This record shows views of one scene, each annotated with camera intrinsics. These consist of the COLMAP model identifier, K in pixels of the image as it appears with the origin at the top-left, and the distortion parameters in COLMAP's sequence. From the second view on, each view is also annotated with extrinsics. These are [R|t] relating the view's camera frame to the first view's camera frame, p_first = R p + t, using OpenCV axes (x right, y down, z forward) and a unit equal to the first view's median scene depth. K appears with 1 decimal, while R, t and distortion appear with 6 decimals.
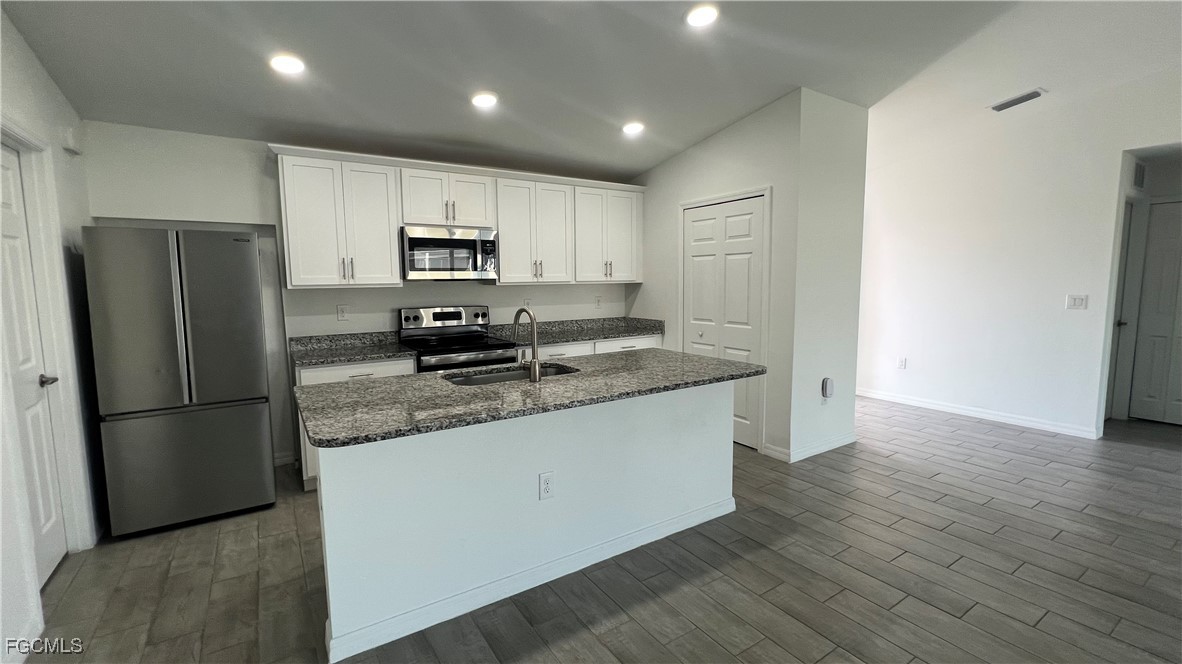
lens RADIAL K [[501.0, 0, 590.5], [0, 501.0, 329.4], [0, 0, 1]] dist [-0.002776, 0.000456]
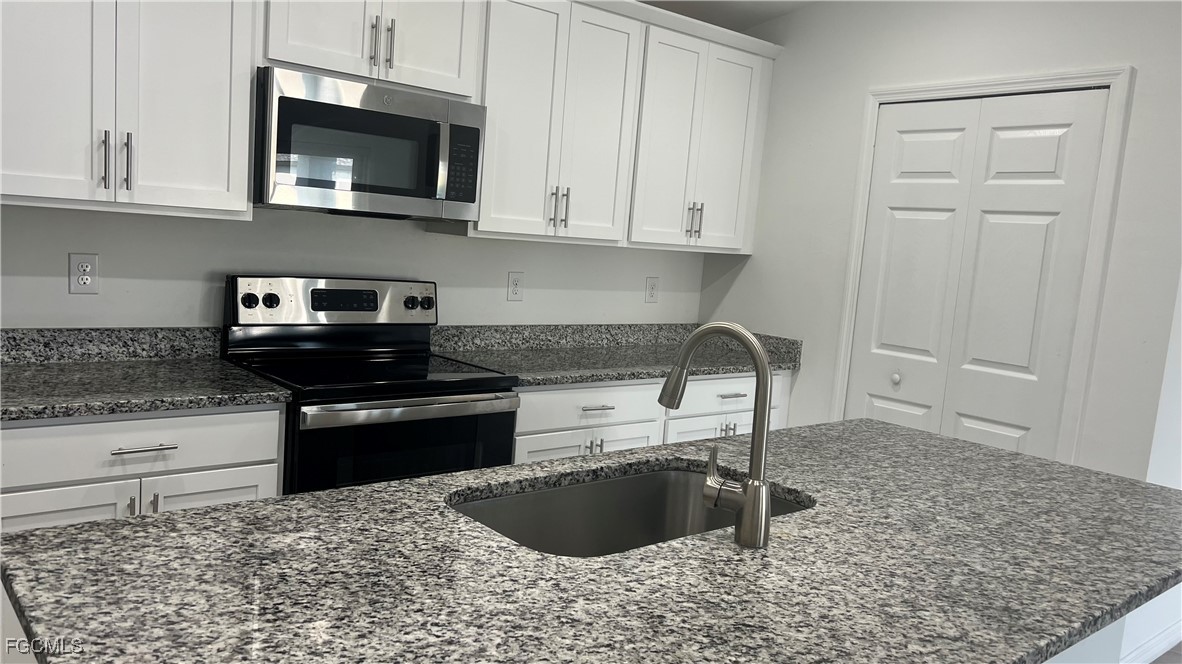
lens RADIAL K [[885.1, 0, 586.7], [0, 885.1, 340.0], [0, 0, 1]] dist [0.042670, -0.046390]
pose [[0.989103, 0.071221, 0.128849, -0.185036], [-0.074010, 0.997113, 0.016980, -0.021452], [-0.127267, -0.026331, 0.991519, 0.249931]]
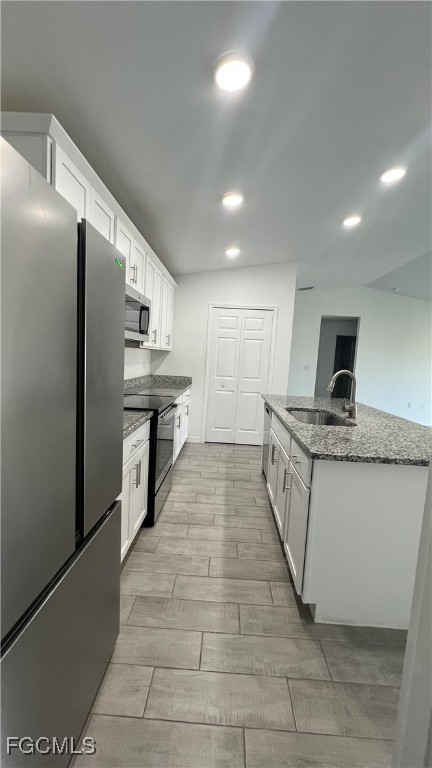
lens RADIAL K [[306.6, 0, 217.5], [0, 306.6, 381.9], [0, 0, 1]] dist [-0.005709, 0.001563]
pose [[0.578167, -0.024951, 0.815537, -0.680109], [0.019266, 0.999671, 0.016926, -0.019645], [-0.815691, 0.005926, 0.578458, 0.471164]]
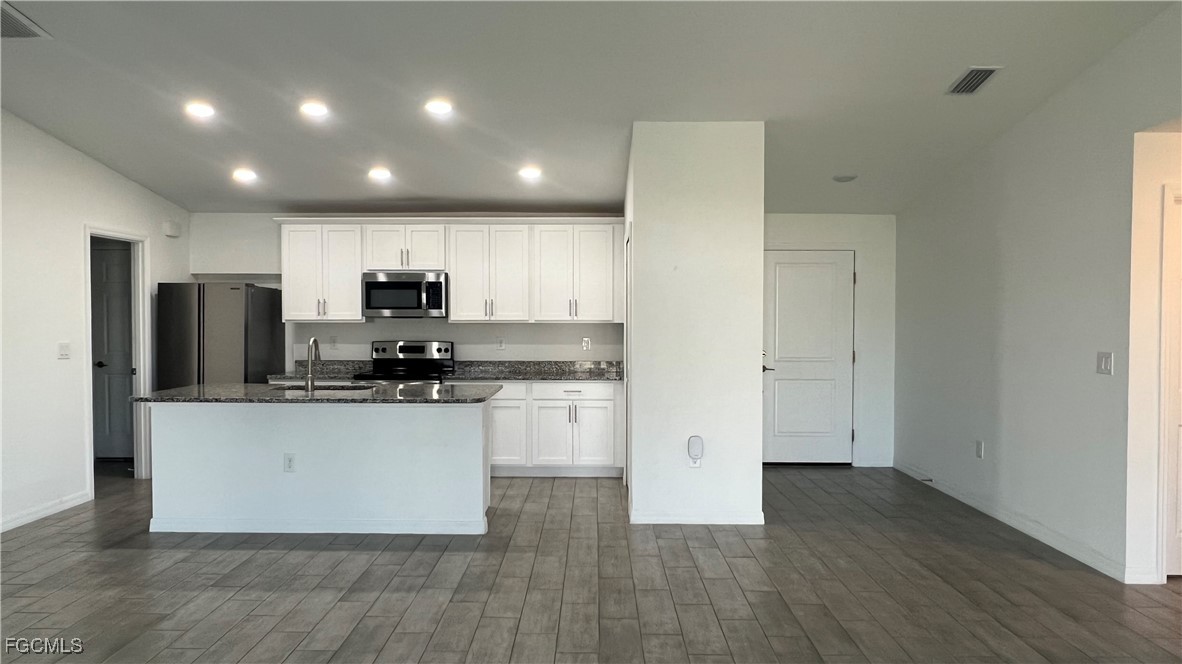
lens RADIAL K [[766.6, 0, 588.7], [0, 766.6, 335.8], [0, 0, 1]] dist [-0.002199, -0.001741]
pose [[0.830623, 0.026182, -0.556220, 1.013391], [-0.066638, 0.996389, -0.052611, 0.006424], [0.552834, 0.080765, 0.829368, -0.201801]]
